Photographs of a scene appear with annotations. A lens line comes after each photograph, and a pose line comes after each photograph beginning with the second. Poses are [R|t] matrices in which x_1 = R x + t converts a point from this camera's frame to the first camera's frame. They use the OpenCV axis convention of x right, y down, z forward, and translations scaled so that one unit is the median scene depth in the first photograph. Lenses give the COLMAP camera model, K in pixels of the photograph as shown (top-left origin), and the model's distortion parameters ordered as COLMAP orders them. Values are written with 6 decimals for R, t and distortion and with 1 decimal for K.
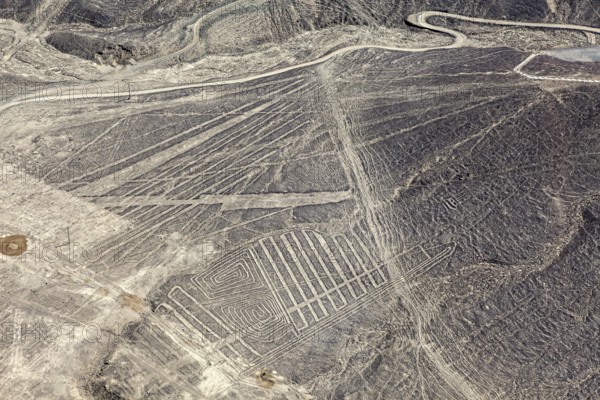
lens RADIAL K [[1172.9, 0, 299.4], [0, 1172.9, 200.1], [0, 0, 1]] dist [-0.070983, 0.000000]
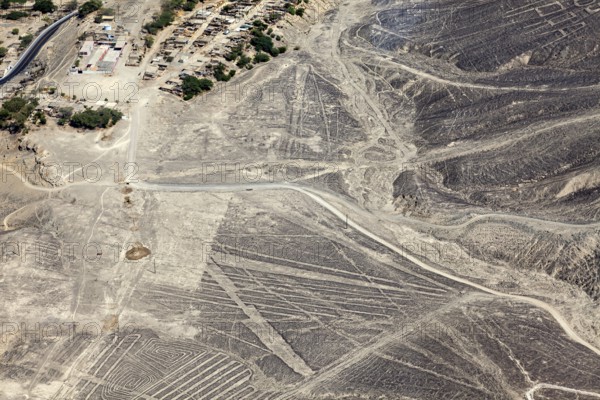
lens RADIAL K [[1172.9, 0, 296.8], [0, 1172.9, 200.8], [0, 0, 1]] dist [-0.070983, 0.000000]
pose [[0.458638, 0.422637, -0.781684, 0.755438], [-0.533813, 0.834287, 0.137873, -0.259998], [0.710419, 0.354039, 0.608245, 0.315513]]
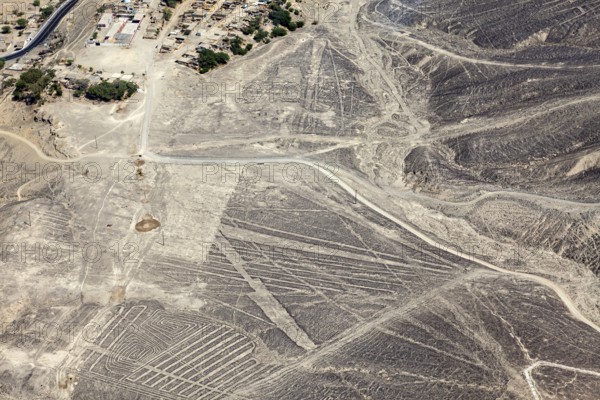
lens RADIAL K [[1172.9, 0, 299.2], [0, 1172.9, 197.3], [0, 0, 1]] dist [-0.070983, 0.000000]
pose [[0.433424, 0.443876, -0.784295, 0.768744], [-0.541740, 0.823817, 0.166863, -0.273133], [0.720182, 0.352561, 0.597527, 0.328856]]
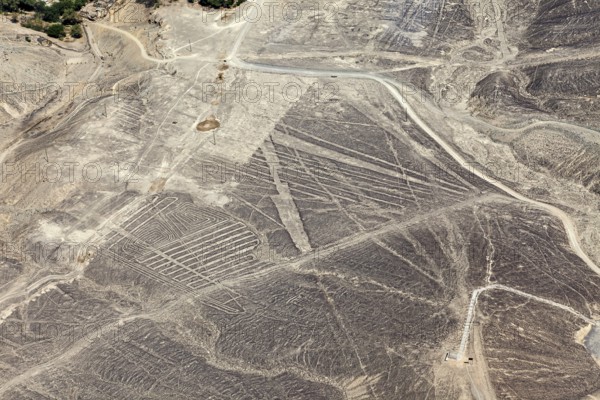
lens RADIAL K [[1172.9, 0, 299.4], [0, 1172.9, 200.3], [0, 0, 1]] dist [-0.070983, 0.000000]
pose [[0.200598, 0.527521, -0.825519, 0.890504], [-0.553442, 0.756324, 0.348820, -0.404315], [0.808370, 0.386904, 0.443670, 0.490248]]
